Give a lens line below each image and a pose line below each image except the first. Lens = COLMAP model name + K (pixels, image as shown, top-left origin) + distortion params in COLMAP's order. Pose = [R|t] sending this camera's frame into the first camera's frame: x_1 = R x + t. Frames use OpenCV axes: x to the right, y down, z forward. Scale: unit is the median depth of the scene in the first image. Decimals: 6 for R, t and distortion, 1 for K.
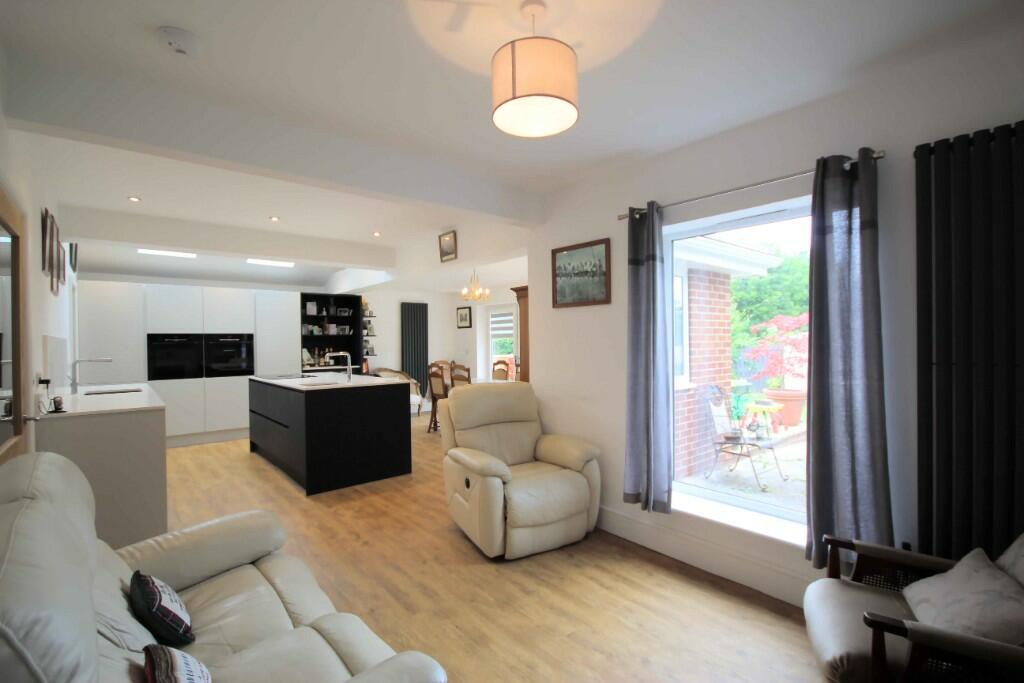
lens RADIAL K [[473.7, 0, 514.2], [0, 473.7, 344.6], [0, 0, 1]] dist [-0.005308, 0.000276]
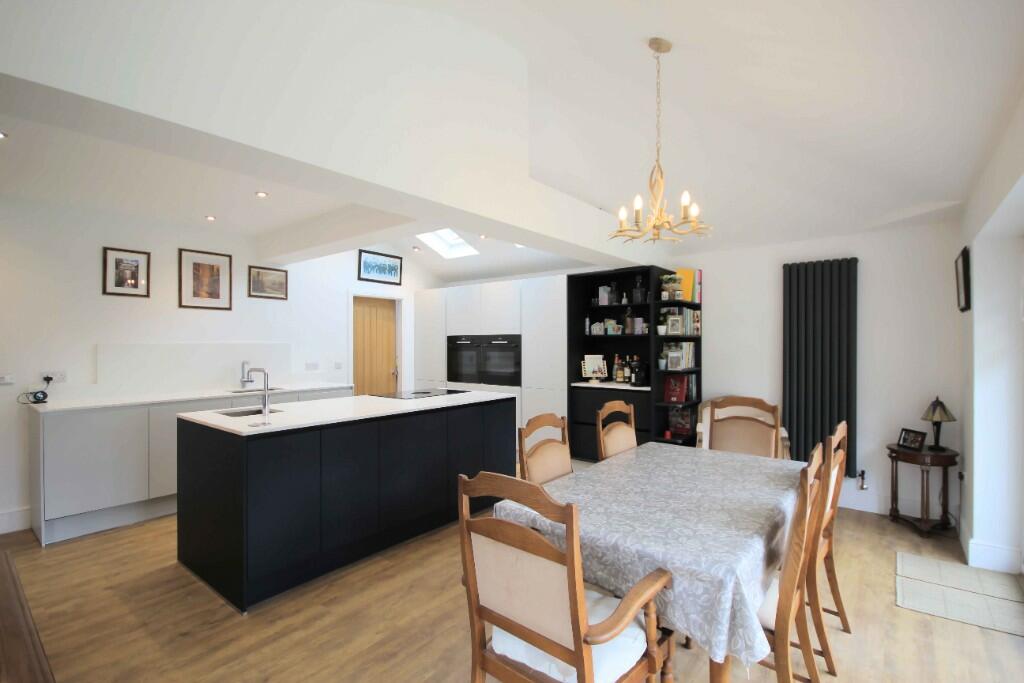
lens RADIAL K [[473.7, 0, 514.2], [0, 473.7, 344.6], [0, 0, 1]] dist [-0.005308, 0.000276]
pose [[0.195153, 0.015248, -0.980654, 0.220328], [-0.005219, 0.999881, 0.014508, -0.016793], [0.980759, 0.002287, 0.195209, 0.787765]]
